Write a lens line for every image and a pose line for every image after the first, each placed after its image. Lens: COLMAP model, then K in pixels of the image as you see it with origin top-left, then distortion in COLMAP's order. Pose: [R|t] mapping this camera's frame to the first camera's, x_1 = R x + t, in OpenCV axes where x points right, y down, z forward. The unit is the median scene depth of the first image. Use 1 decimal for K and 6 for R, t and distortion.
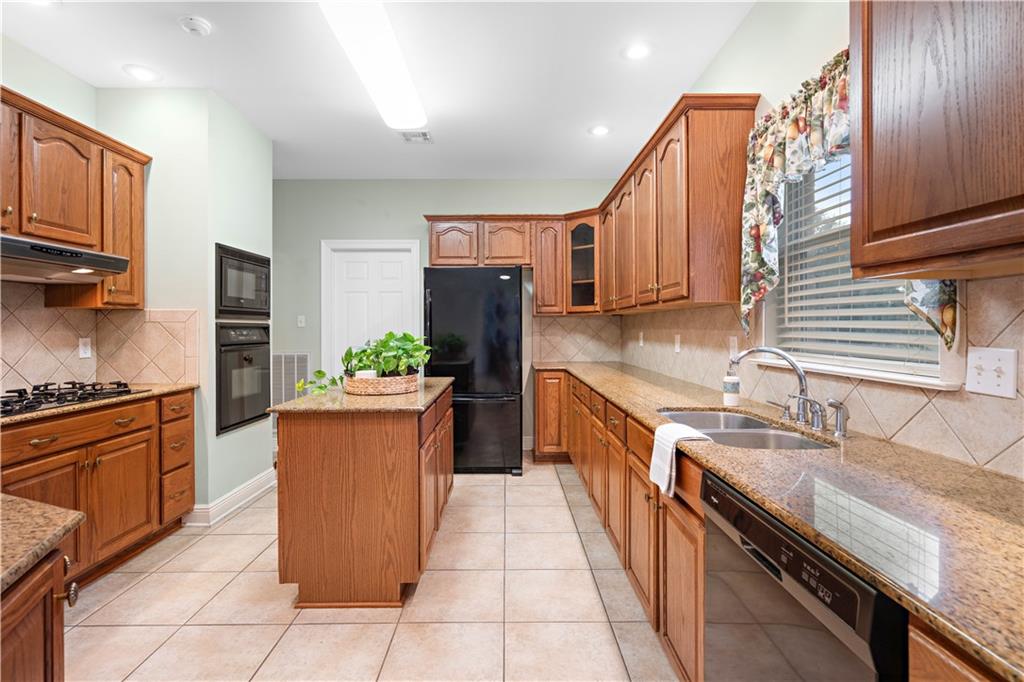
lens RADIAL K [[472.3, 0, 518.2], [0, 472.3, 330.5], [0, 0, 1]] dist [-0.002035, -0.000561]
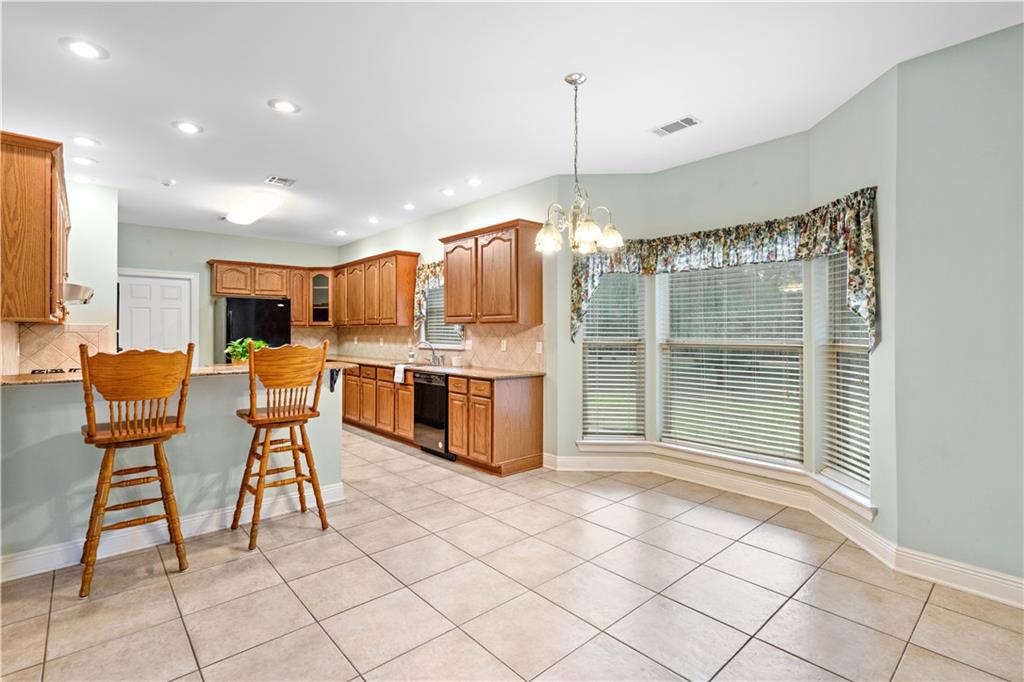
lens RADIAL K [[472.3, 0, 518.2], [0, 472.3, 330.5], [0, 0, 1]] dist [-0.002035, -0.000561]
pose [[0.740342, 0.004057, 0.672219, -0.833390], [0.001283, 0.999971, -0.007448, -0.011056], [-0.672230, 0.006377, 0.740315, -1.302450]]
